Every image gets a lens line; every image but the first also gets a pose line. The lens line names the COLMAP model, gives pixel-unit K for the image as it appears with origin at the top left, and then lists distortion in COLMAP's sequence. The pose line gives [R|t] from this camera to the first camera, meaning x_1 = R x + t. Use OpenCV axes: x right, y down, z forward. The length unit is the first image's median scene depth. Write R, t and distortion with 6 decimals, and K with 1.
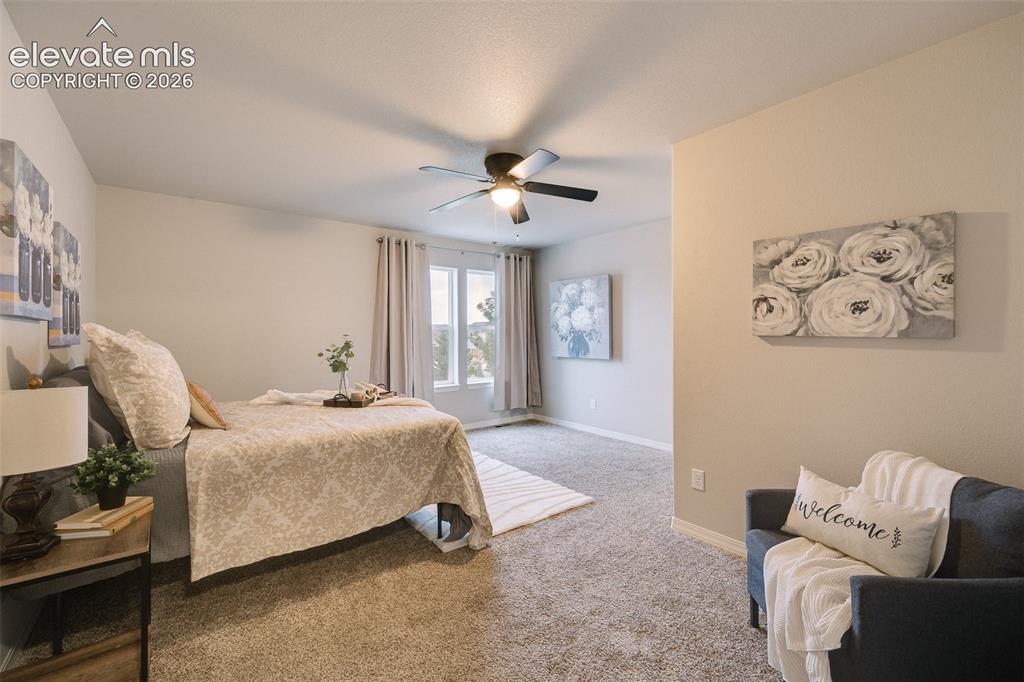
lens RADIAL K [[436.2, 0, 501.7], [0, 436.2, 335.2], [0, 0, 1]] dist [0.003636, -0.002620]
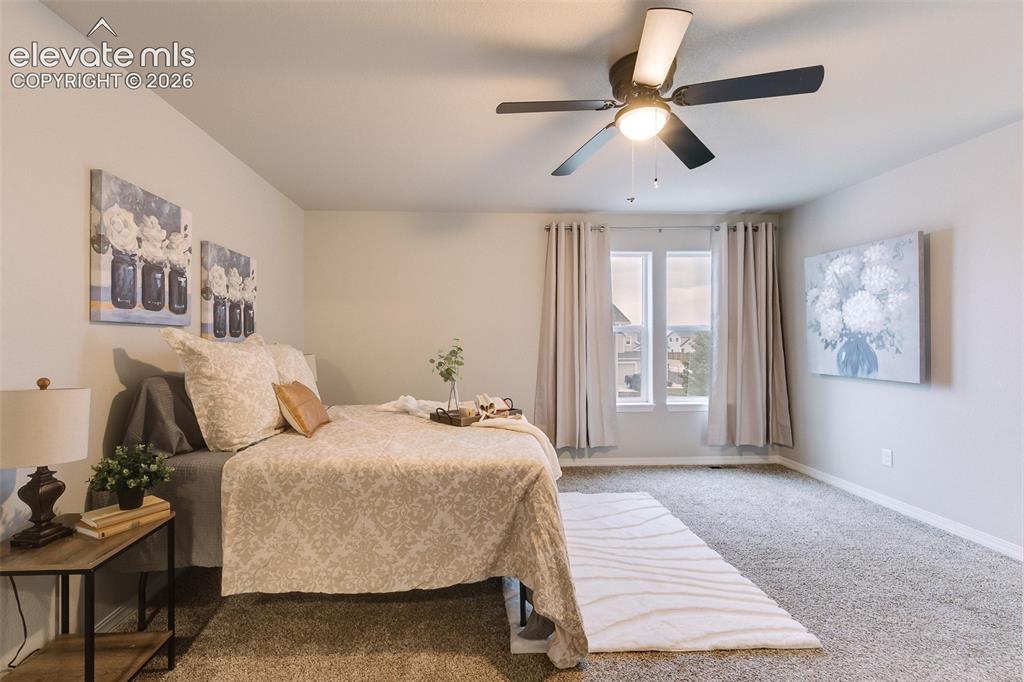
lens RADIAL K [[436.2, 0, 519.8], [0, 436.2, 341.3], [0, 0, 1]] dist [0.003636, -0.002620]
pose [[0.814190, 0.005380, -0.580574, 0.242271], [-0.002118, 0.999978, 0.006296, -0.001679], [0.580595, -0.003896, 0.814183, 0.384714]]
